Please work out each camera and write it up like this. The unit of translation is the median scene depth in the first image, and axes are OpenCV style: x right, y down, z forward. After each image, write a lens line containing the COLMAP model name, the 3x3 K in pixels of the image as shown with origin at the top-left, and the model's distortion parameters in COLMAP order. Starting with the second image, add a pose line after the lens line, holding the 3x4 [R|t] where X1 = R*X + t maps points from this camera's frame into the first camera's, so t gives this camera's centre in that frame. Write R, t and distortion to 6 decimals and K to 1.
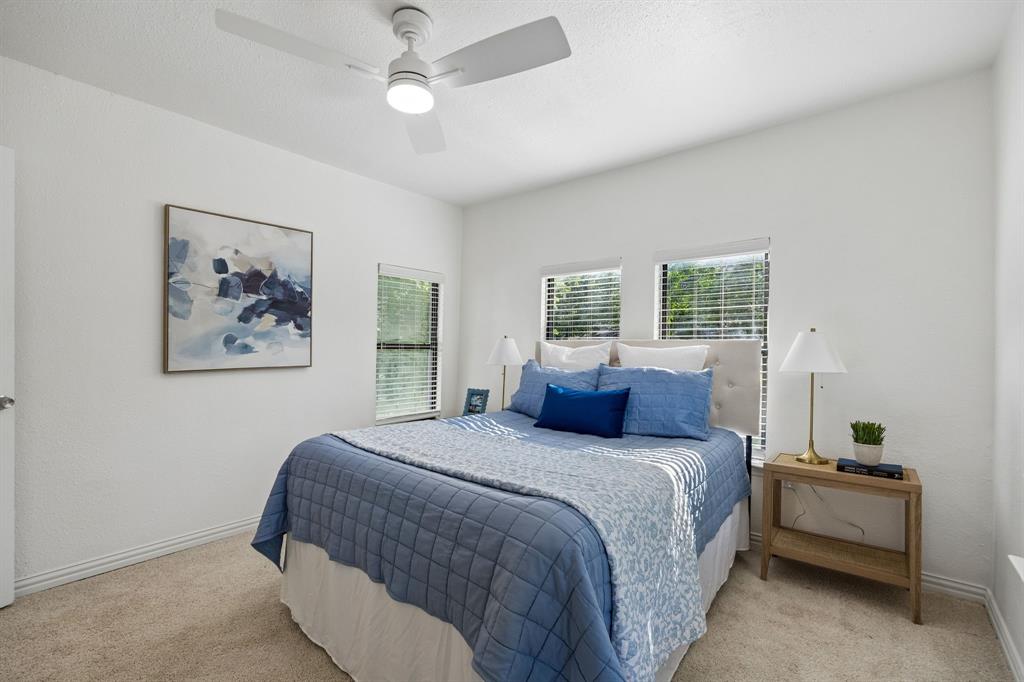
lens RADIAL K [[457.0, 0, 506.0], [0, 457.0, 344.3], [0, 0, 1]] dist [0.003611, -0.000087]
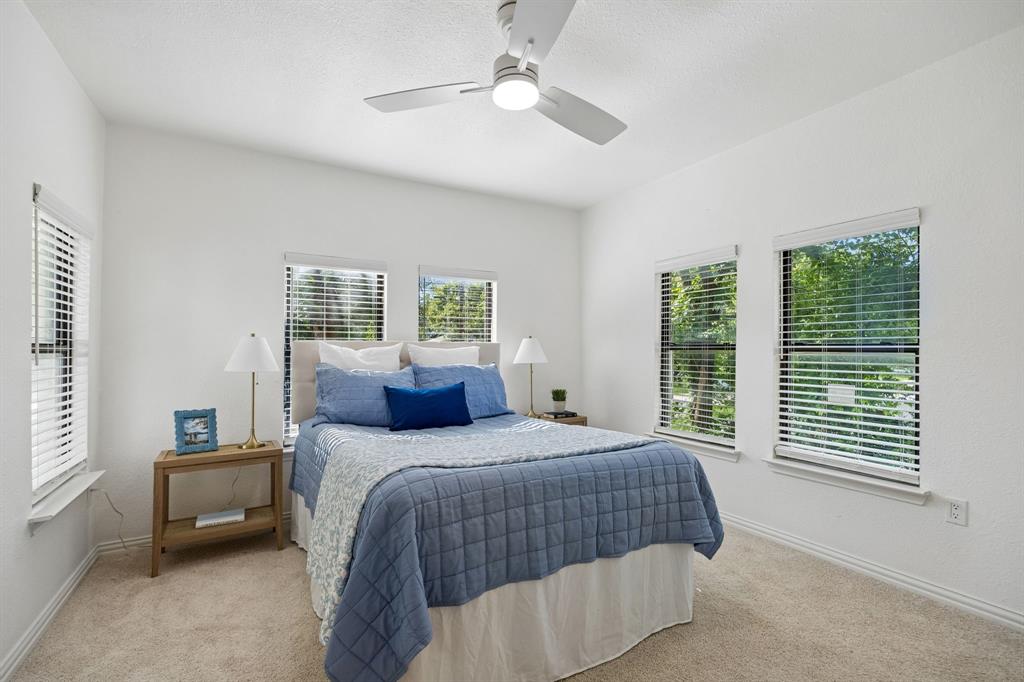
lens RADIAL K [[457.0, 0, 509.5], [0, 457.0, 343.3], [0, 0, 1]] dist [0.003611, -0.000087]
pose [[0.358888, 0.010298, 0.933324, -0.593465], [0.001564, 0.999931, -0.011635, 0.007587], [-0.933379, 0.005636, 0.358847, 0.343948]]
